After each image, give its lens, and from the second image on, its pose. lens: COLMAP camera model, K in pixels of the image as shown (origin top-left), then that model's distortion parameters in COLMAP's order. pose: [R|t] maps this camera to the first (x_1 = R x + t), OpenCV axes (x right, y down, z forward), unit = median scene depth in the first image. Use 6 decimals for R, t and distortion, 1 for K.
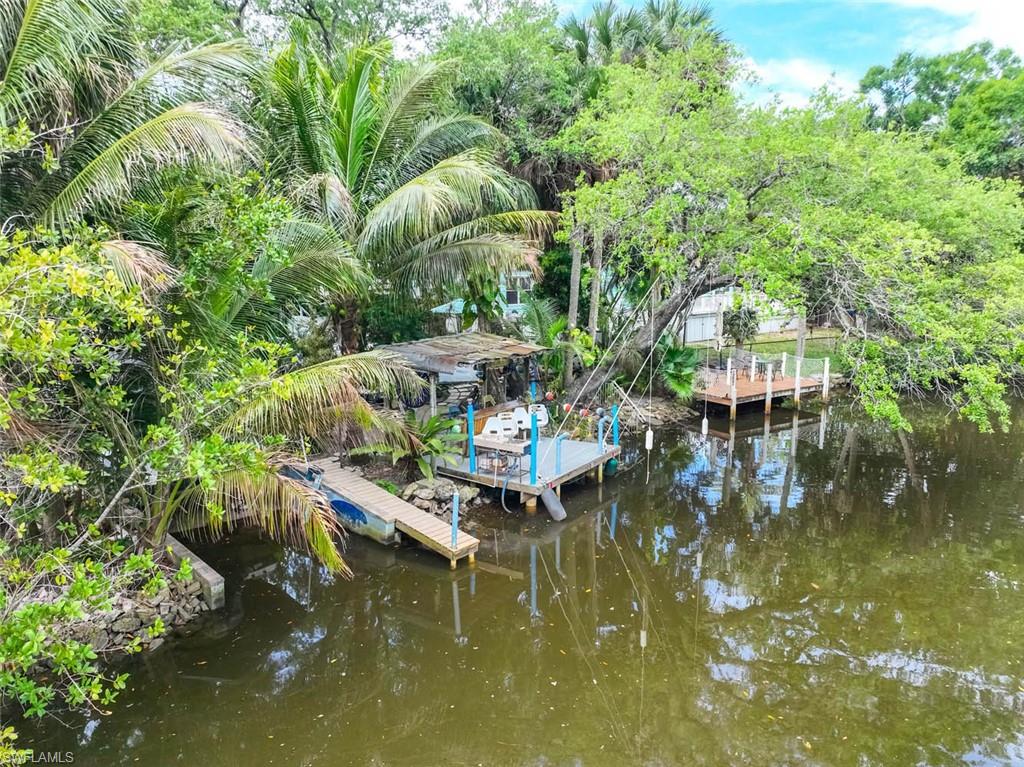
lens RADIAL K [[719.6, 0, 512.9], [0, 719.6, 379.8], [0, 0, 1]] dist [-0.006049, 0.025700]
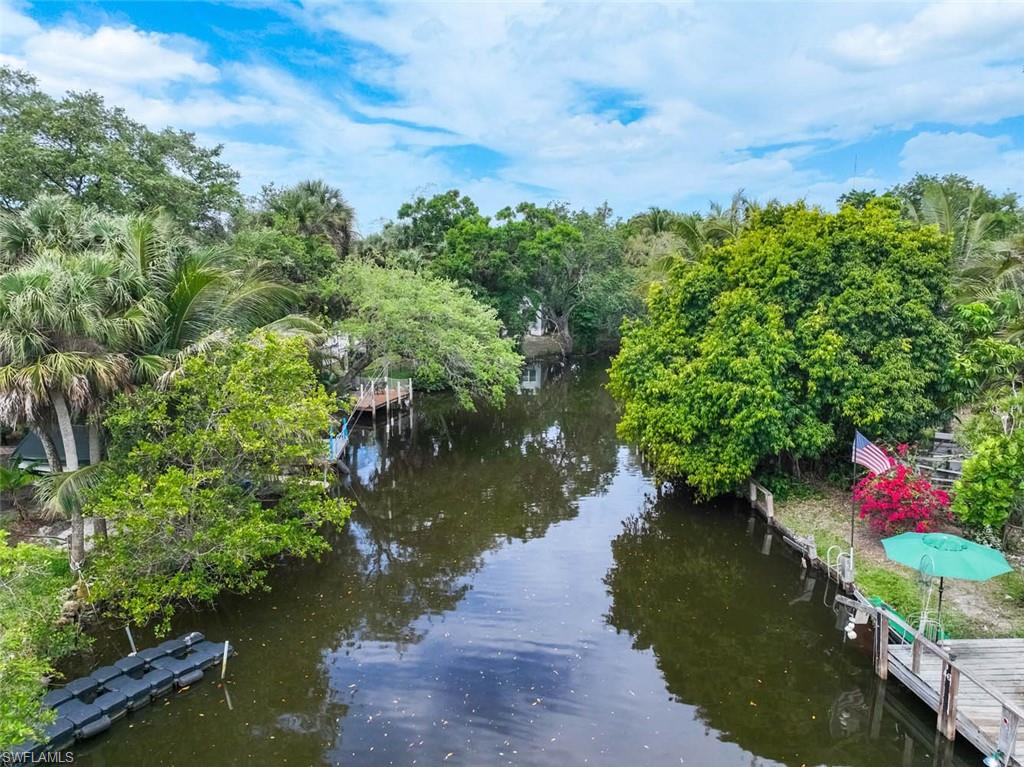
lens RADIAL K [[719.6, 0, 512.9], [0, 719.6, 379.8], [0, 0, 1]] dist [-0.006049, 0.025700]
pose [[0.777964, -0.103817, 0.619673, -0.406777], [0.102787, 0.993997, 0.037485, -0.055828], [-0.619845, 0.034532, 0.783964, -0.487534]]
